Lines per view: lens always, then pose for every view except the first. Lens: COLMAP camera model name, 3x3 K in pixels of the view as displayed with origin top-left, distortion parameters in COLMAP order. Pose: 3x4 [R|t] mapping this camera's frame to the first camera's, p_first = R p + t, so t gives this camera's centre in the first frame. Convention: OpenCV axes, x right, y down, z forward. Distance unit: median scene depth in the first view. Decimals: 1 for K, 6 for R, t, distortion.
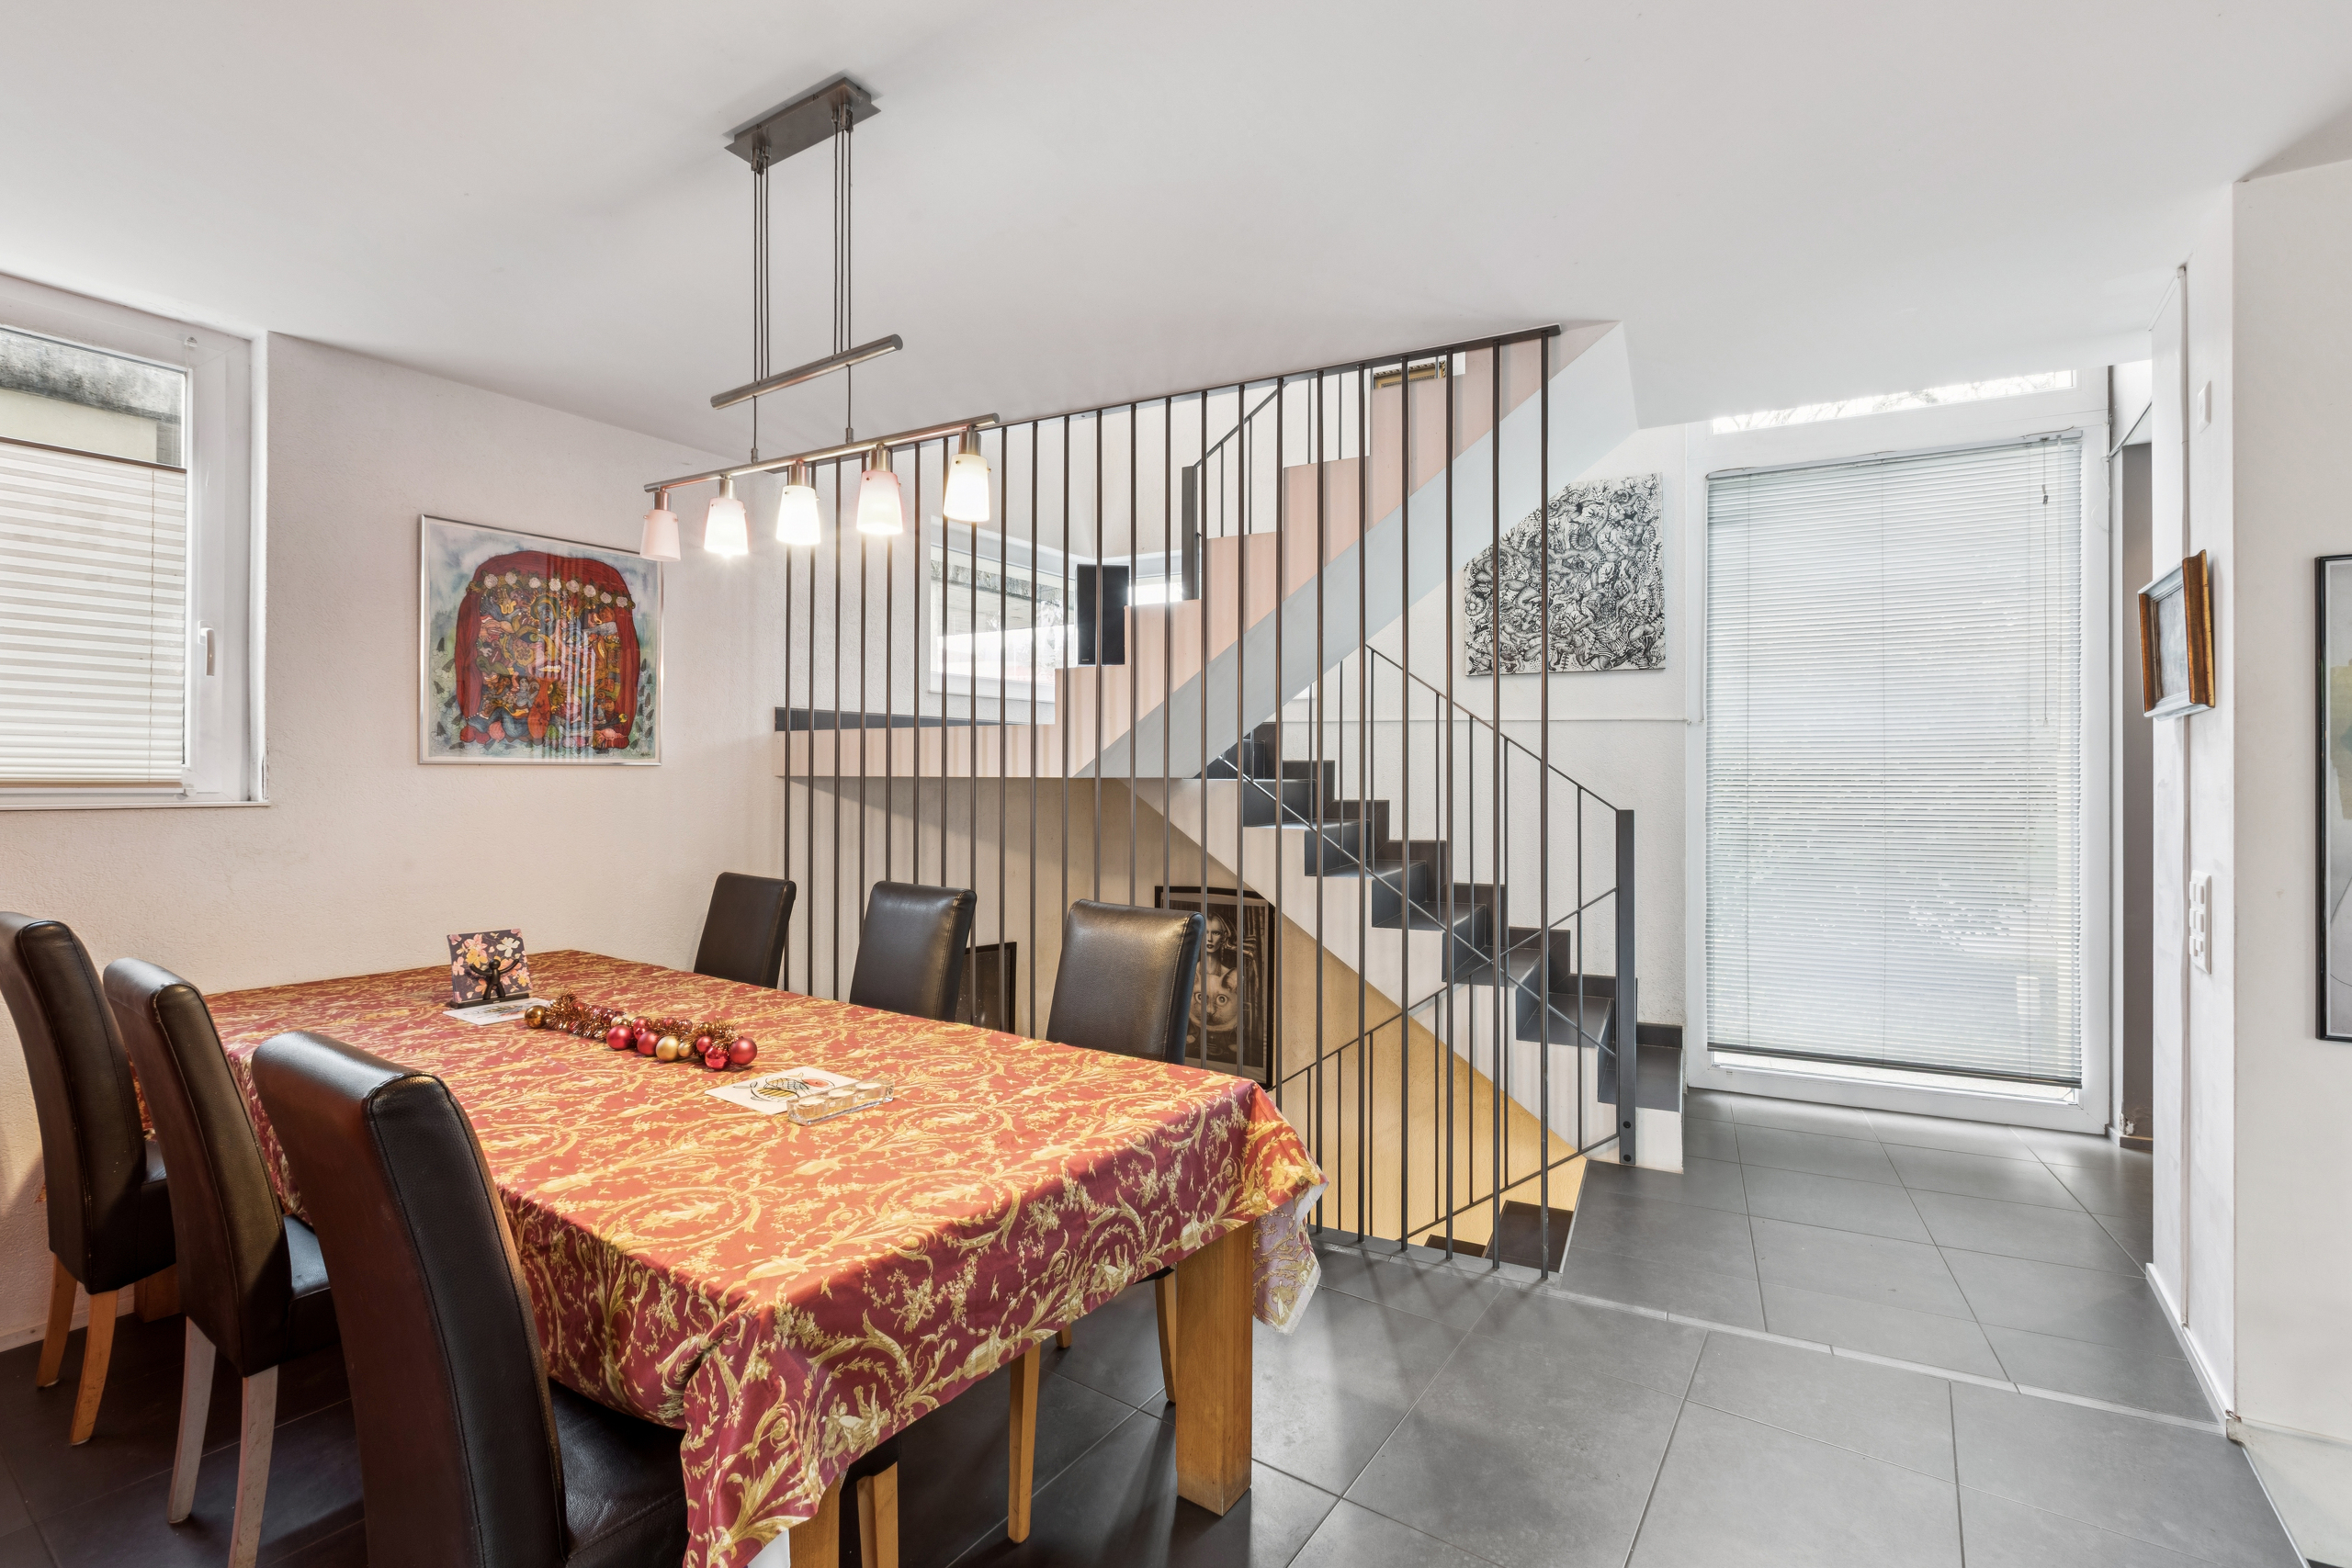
lens RADIAL K [[1039.4, 0, 1176.0], [0, 1039.4, 784.0], [0, 0, 1]] dist [-0.002253, -0.000392]
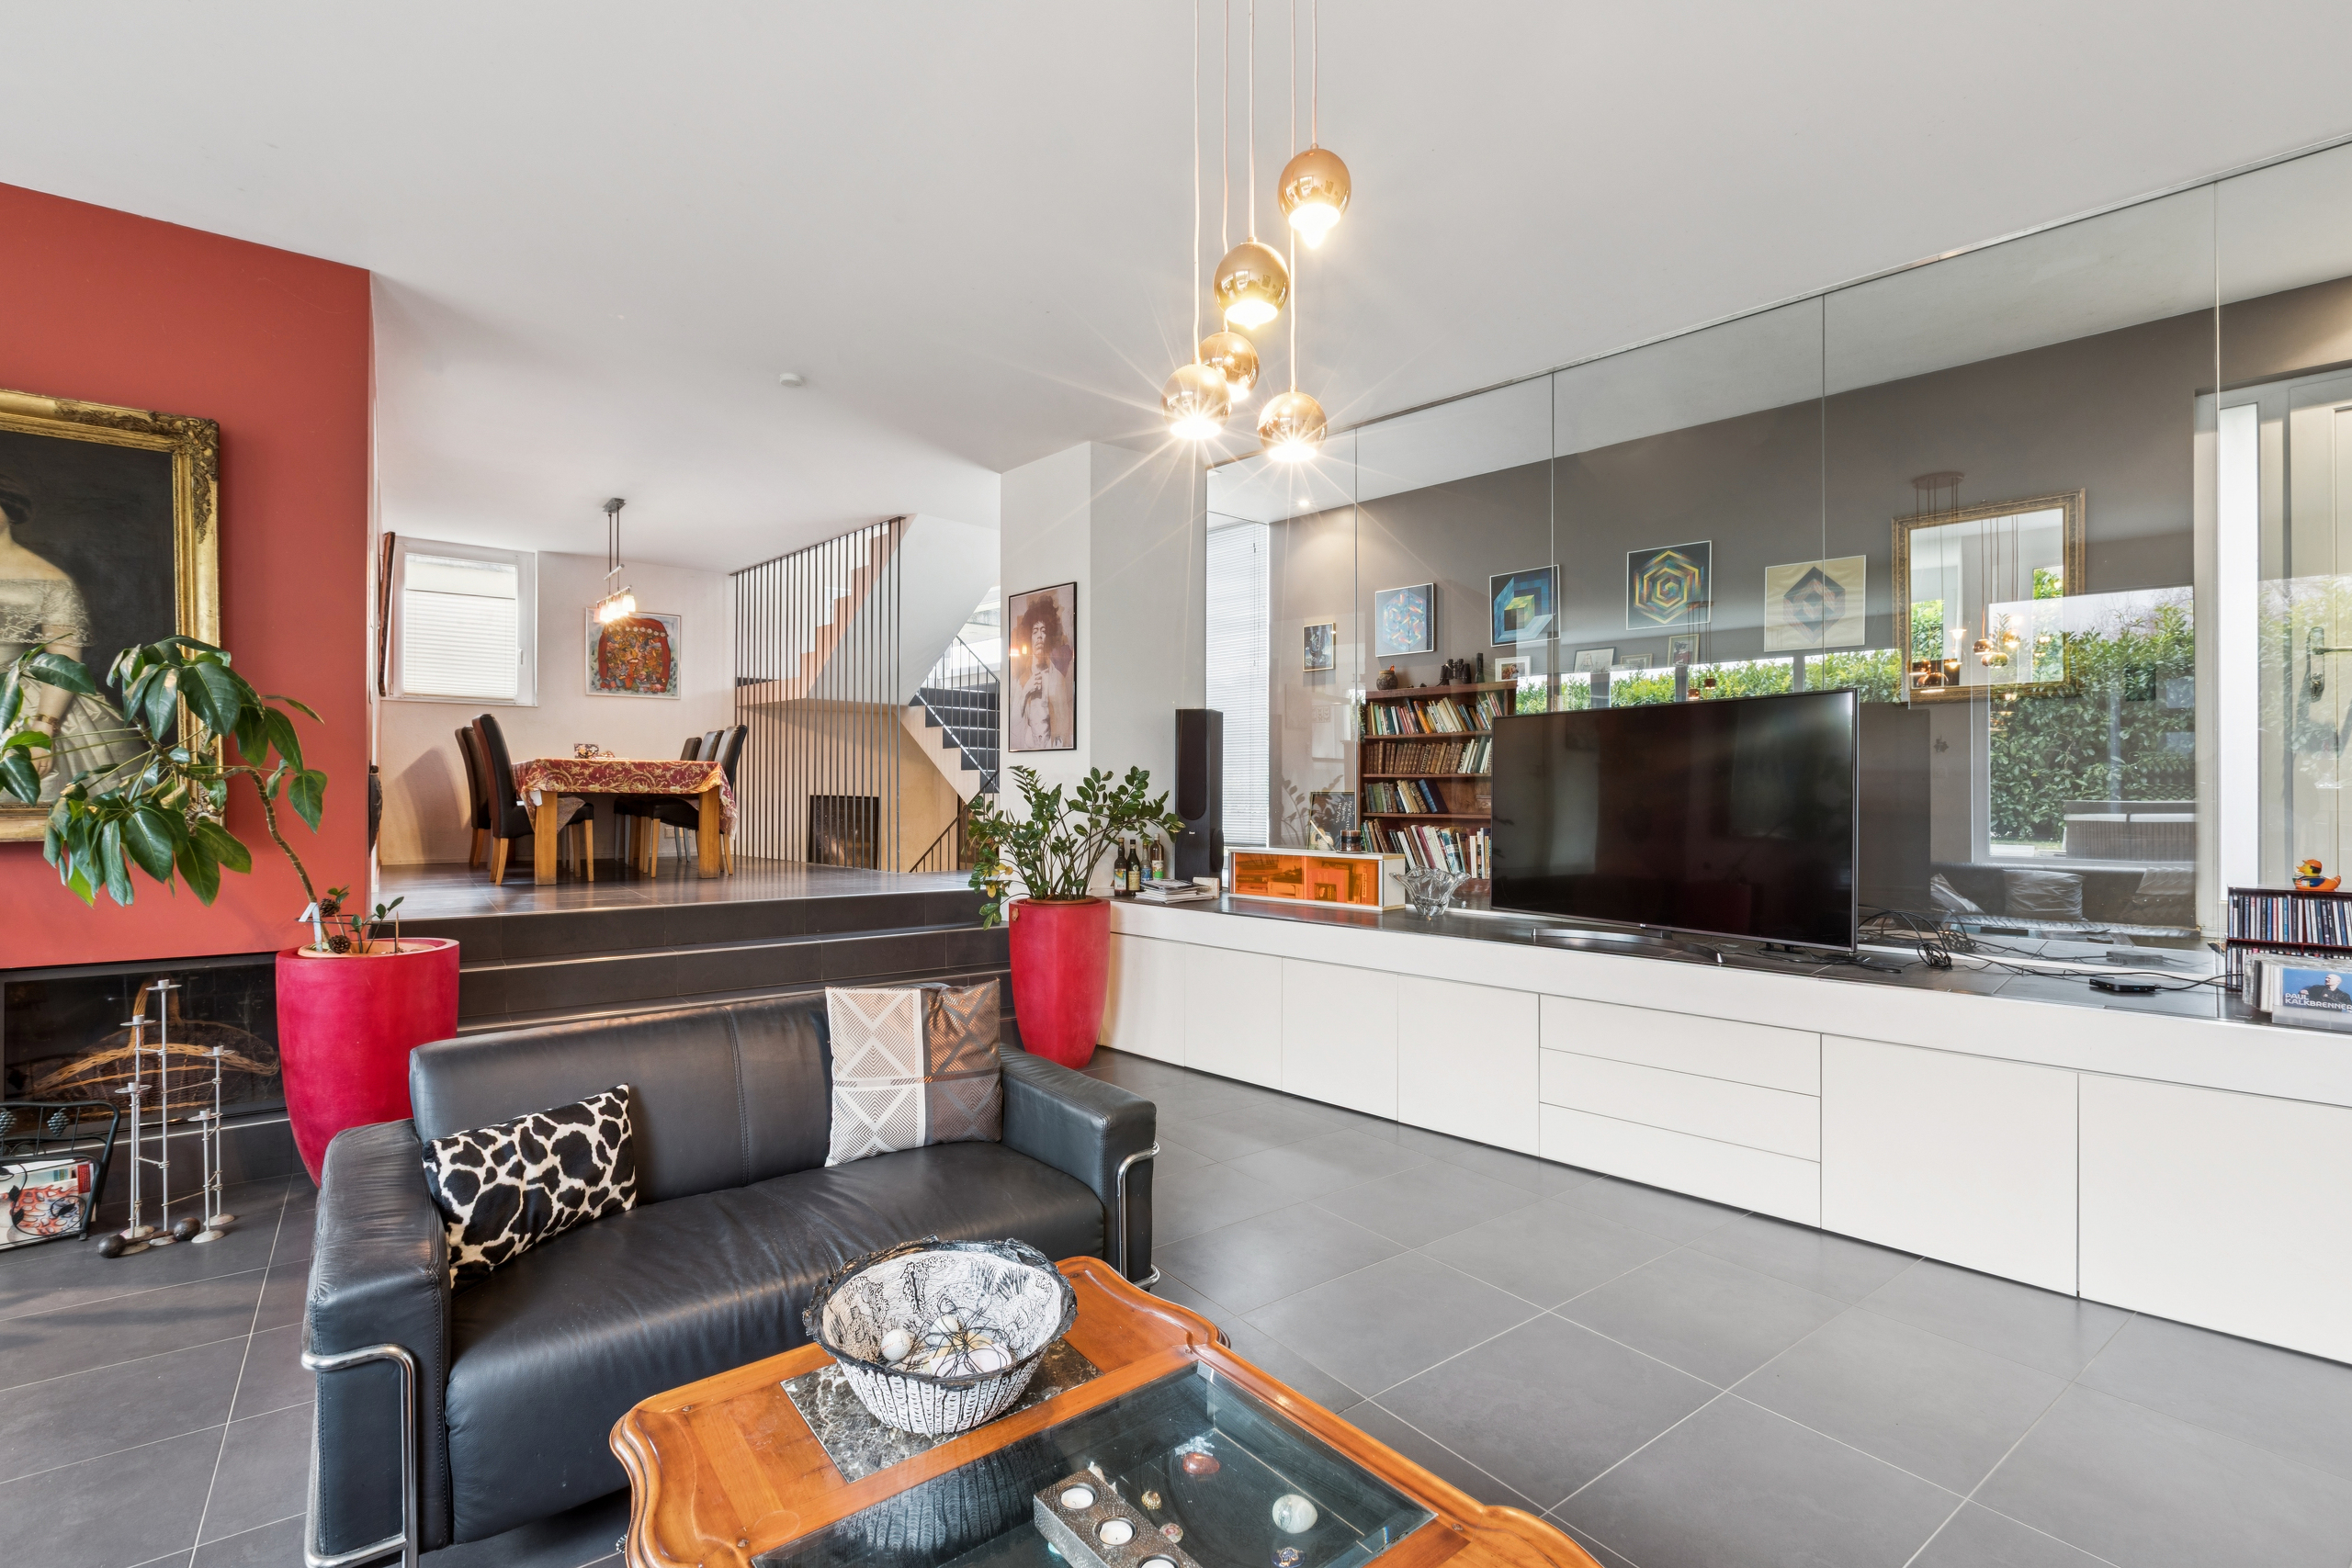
lens RADIAL K [[1067.2, 0, 1176.0], [0, 1067.2, 784.0], [0, 0, 1]] dist [-0.000205, -0.000020]
pose [[0.949341, -0.001071, -0.314246, 1.590230], [-0.002448, 0.999939, -0.010803, 0.231807], [0.314239, 0.011025, 0.949280, -1.158884]]
